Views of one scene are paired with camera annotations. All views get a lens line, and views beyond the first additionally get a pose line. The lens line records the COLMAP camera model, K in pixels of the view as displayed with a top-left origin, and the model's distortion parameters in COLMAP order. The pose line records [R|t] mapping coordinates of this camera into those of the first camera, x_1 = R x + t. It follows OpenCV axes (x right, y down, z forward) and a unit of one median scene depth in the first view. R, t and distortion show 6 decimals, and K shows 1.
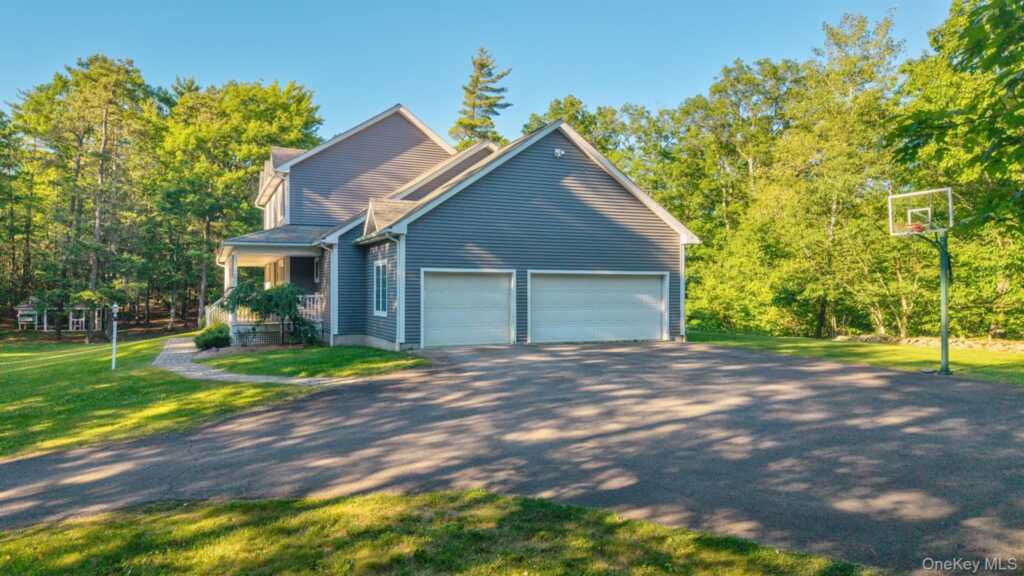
lens RADIAL K [[702.3, 0, 515.5], [0, 702.3, 291.8], [0, 0, 1]] dist [0.018493, -0.004887]
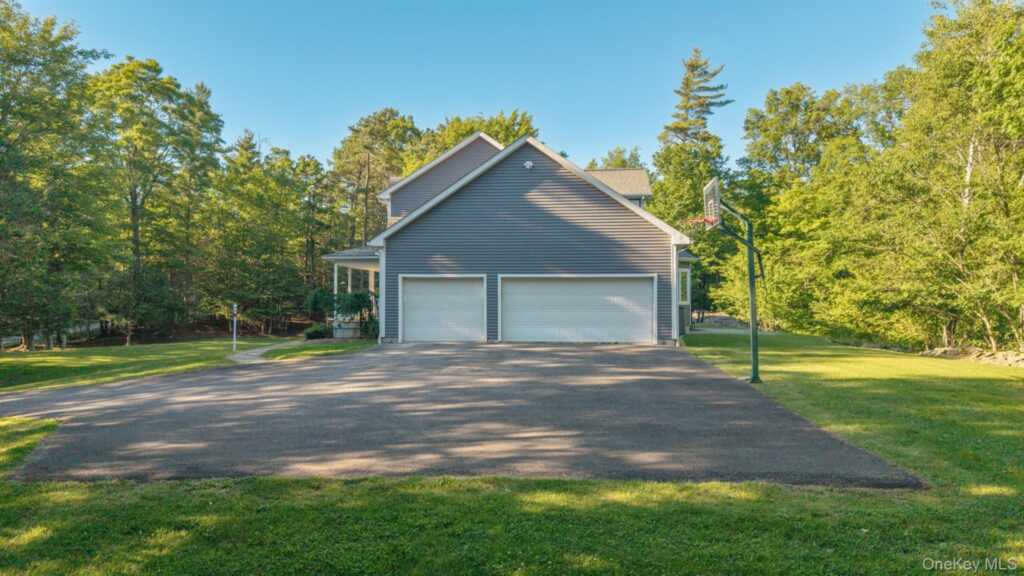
lens RADIAL K [[702.3, 0, 513.7], [0, 702.3, 287.6], [0, 0, 1]] dist [0.018493, -0.004887]
pose [[0.880329, -0.008071, -0.474296, 0.421240], [0.001329, 0.999893, -0.014547, 0.003878], [0.474363, 0.012176, 0.880245, 0.035971]]
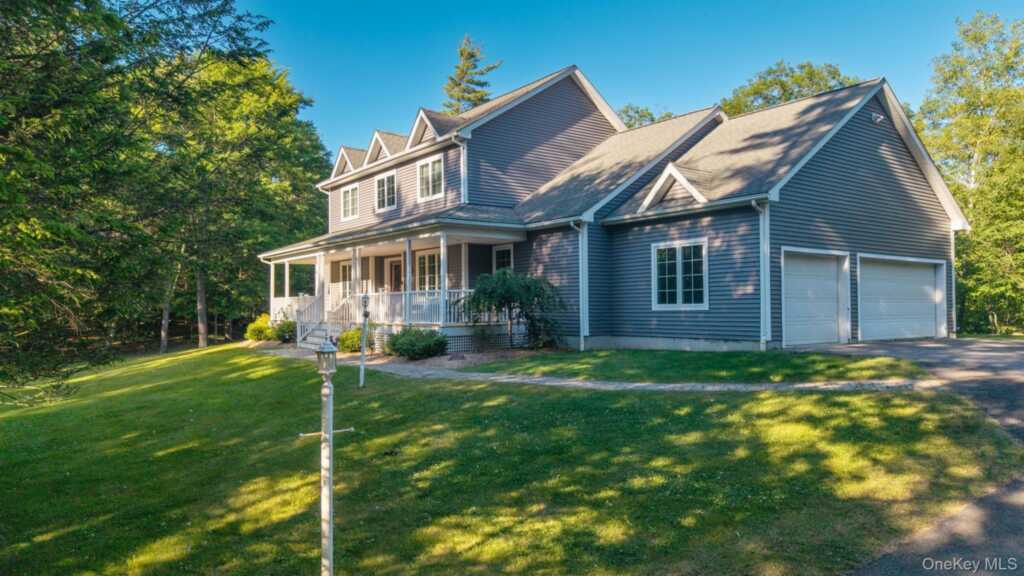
lens RADIAL K [[702.3, 0, 510.2], [0, 702.3, 291.0], [0, 0, 1]] dist [0.018493, -0.004887]
pose [[0.975369, 0.000381, 0.220581, -0.431589], [0.005625, 0.999630, -0.026600, 0.025322], [-0.220510, 0.027186, 0.975006, 0.205639]]
